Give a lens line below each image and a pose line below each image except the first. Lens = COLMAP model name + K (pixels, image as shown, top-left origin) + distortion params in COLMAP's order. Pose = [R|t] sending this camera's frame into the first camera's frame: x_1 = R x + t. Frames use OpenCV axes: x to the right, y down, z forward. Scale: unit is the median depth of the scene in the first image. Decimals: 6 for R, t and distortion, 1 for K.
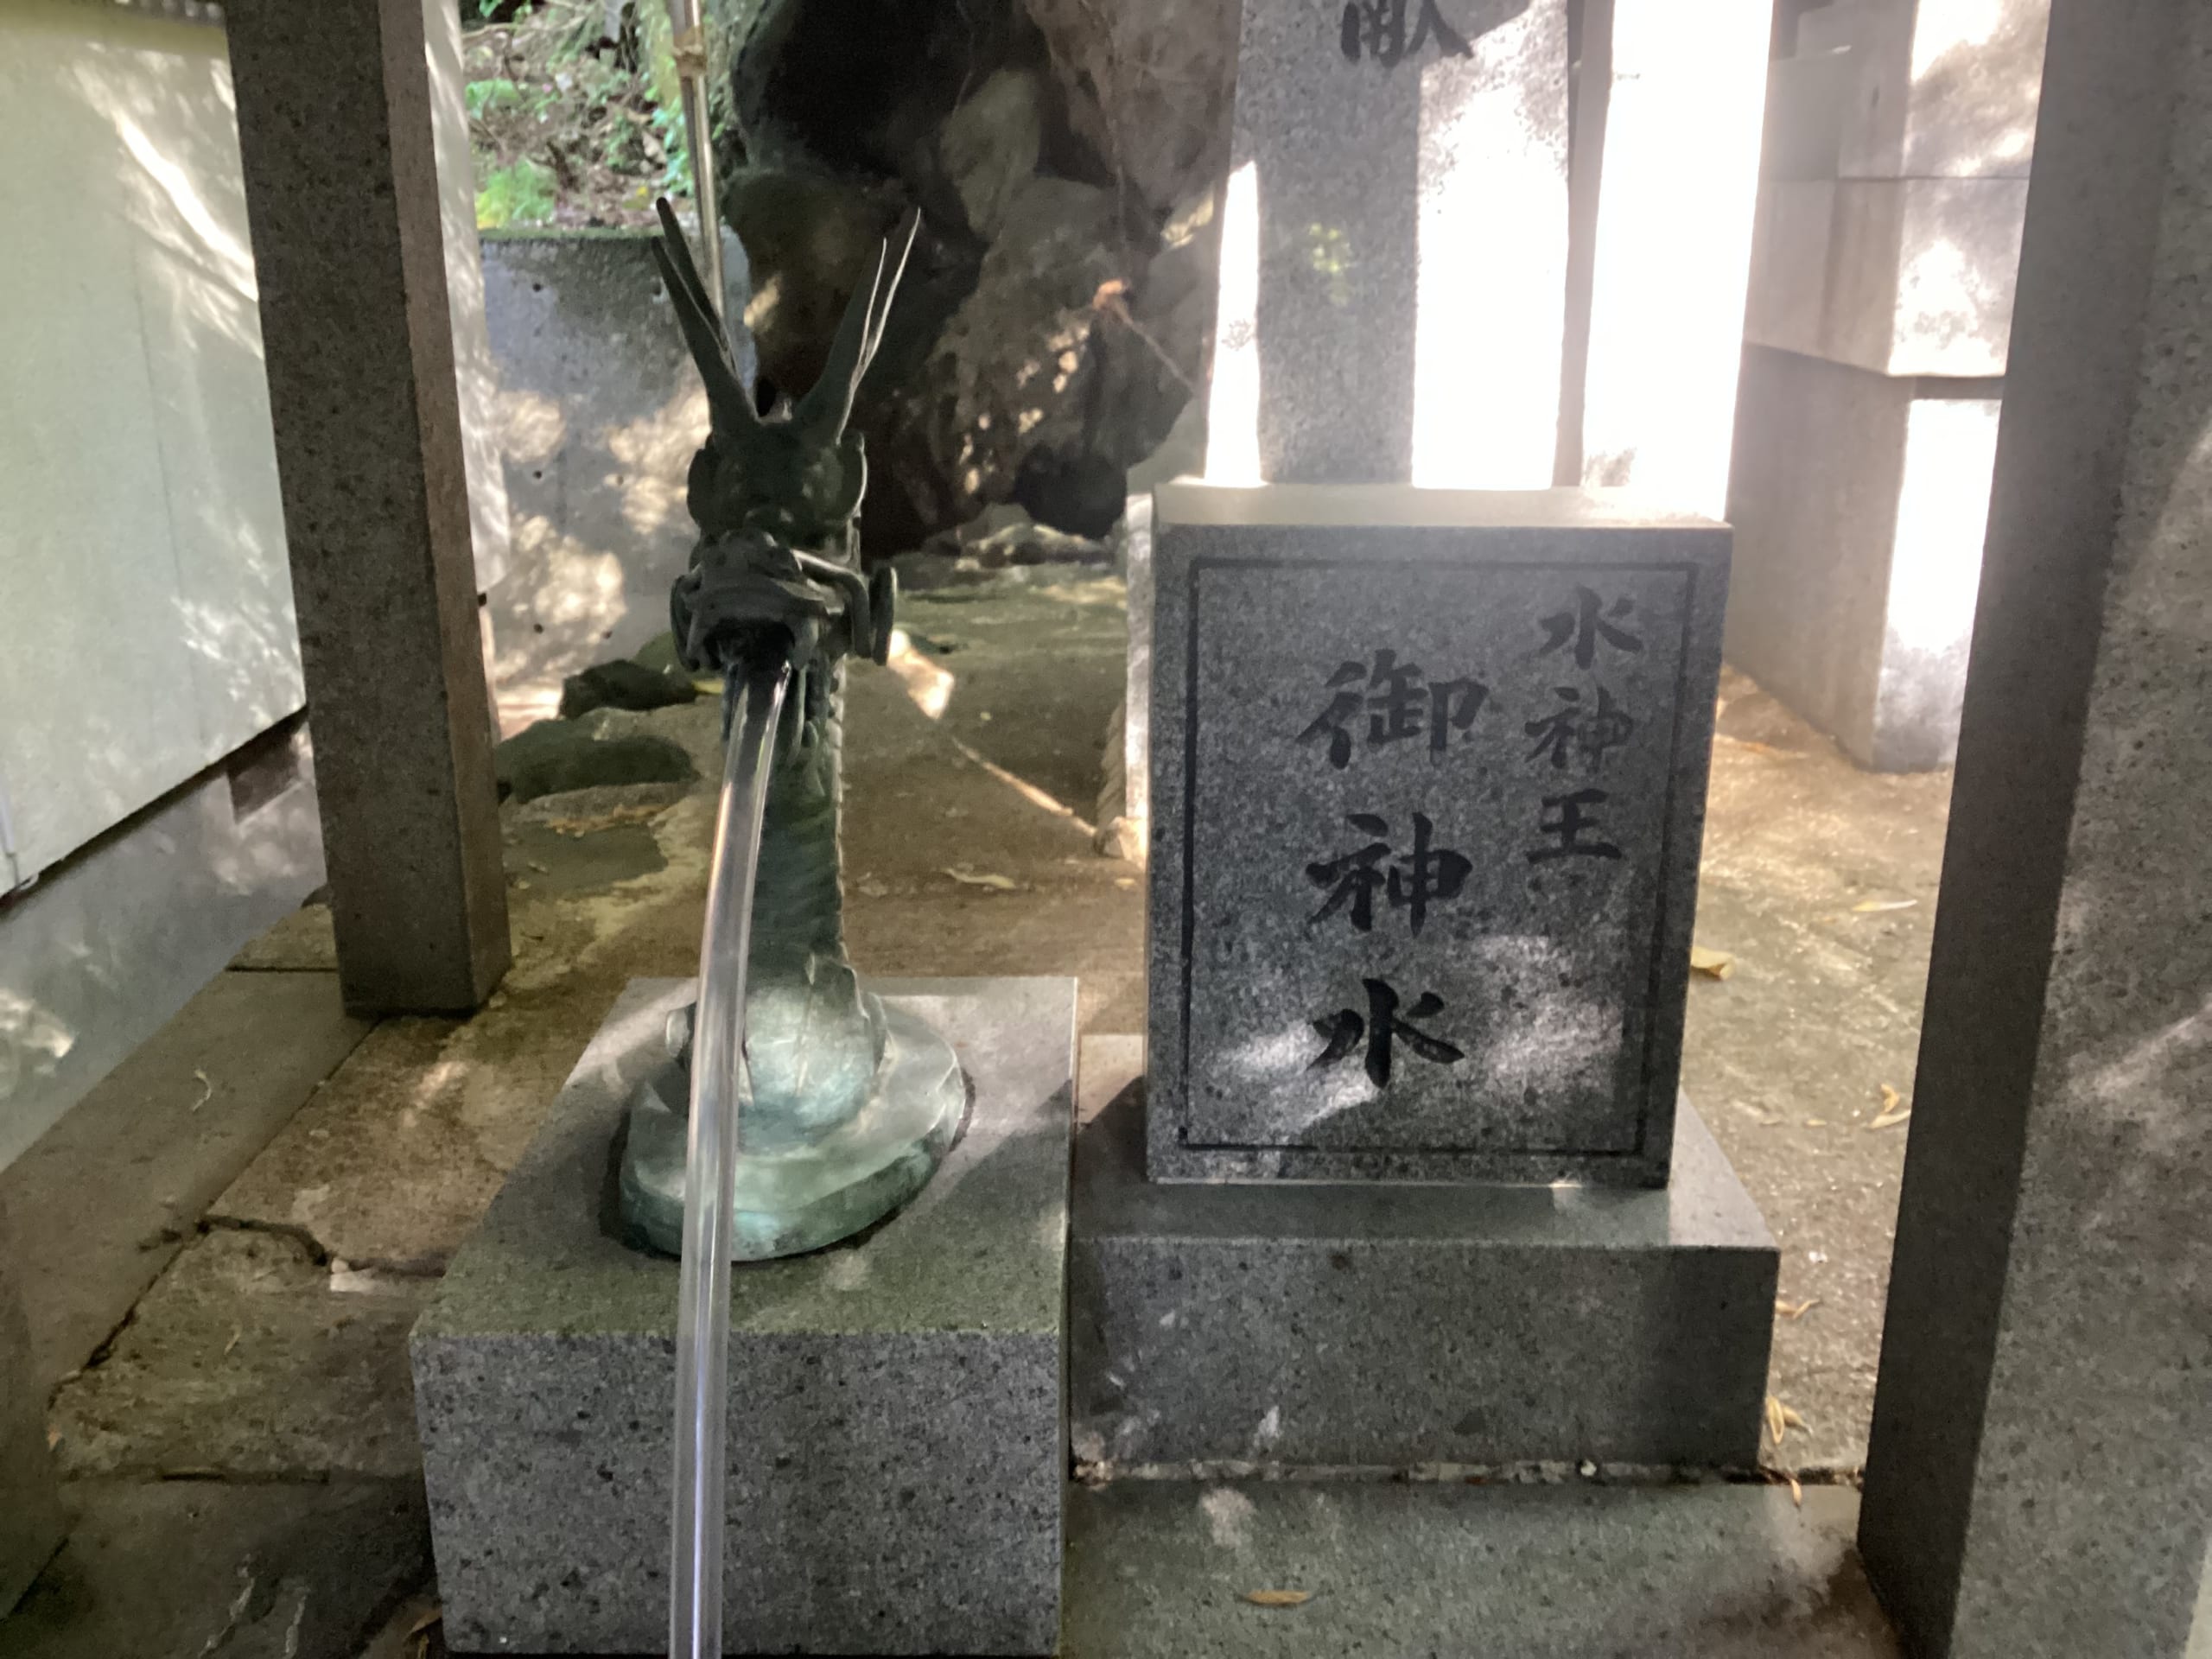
lens RADIAL K [[2005.5, 0, 1106.0], [0, 2005.5, 829.5], [0, 0, 1]] dist [0.110362, -0.204062]
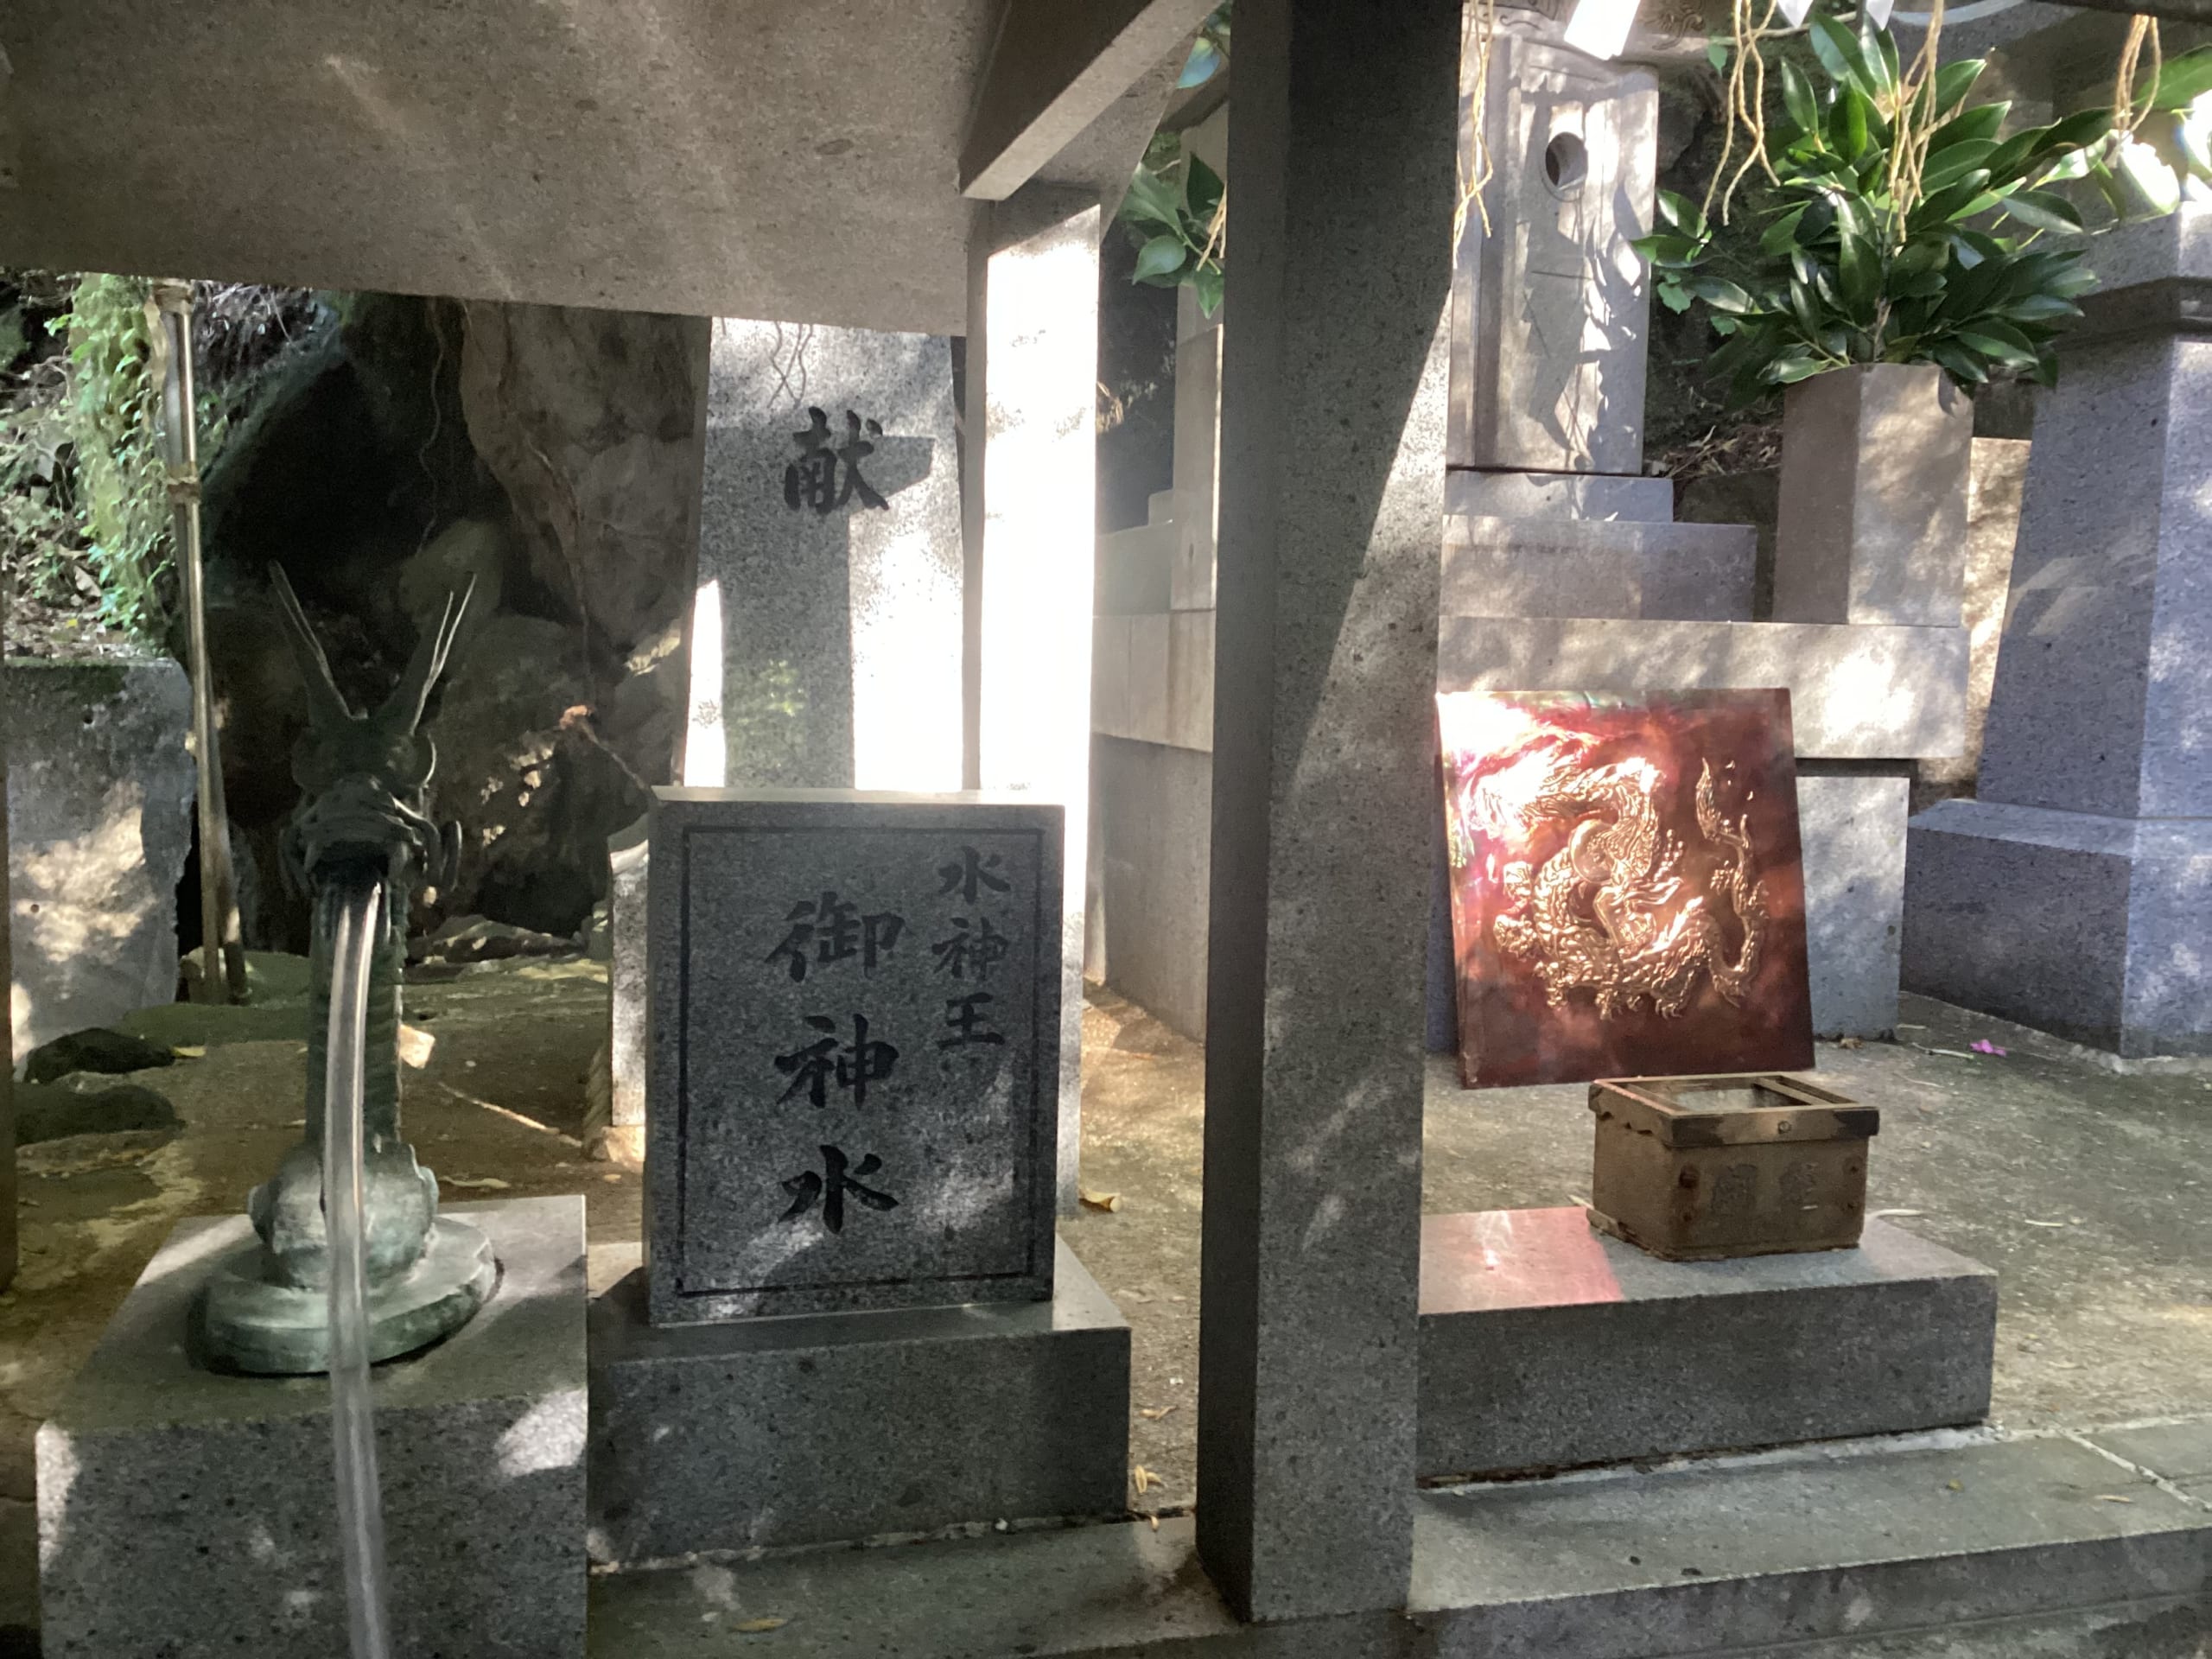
lens RADIAL K [[2005.5, 0, 1106.0], [0, 2005.5, 829.5], [0, 0, 1]] dist [0.110362, -0.204062]
pose [[0.965001, -0.001797, 0.262240, -0.035338], [0.058196, 0.976511, -0.207460, 0.150952], [-0.255708, 0.215461, 0.942438, -0.322010]]
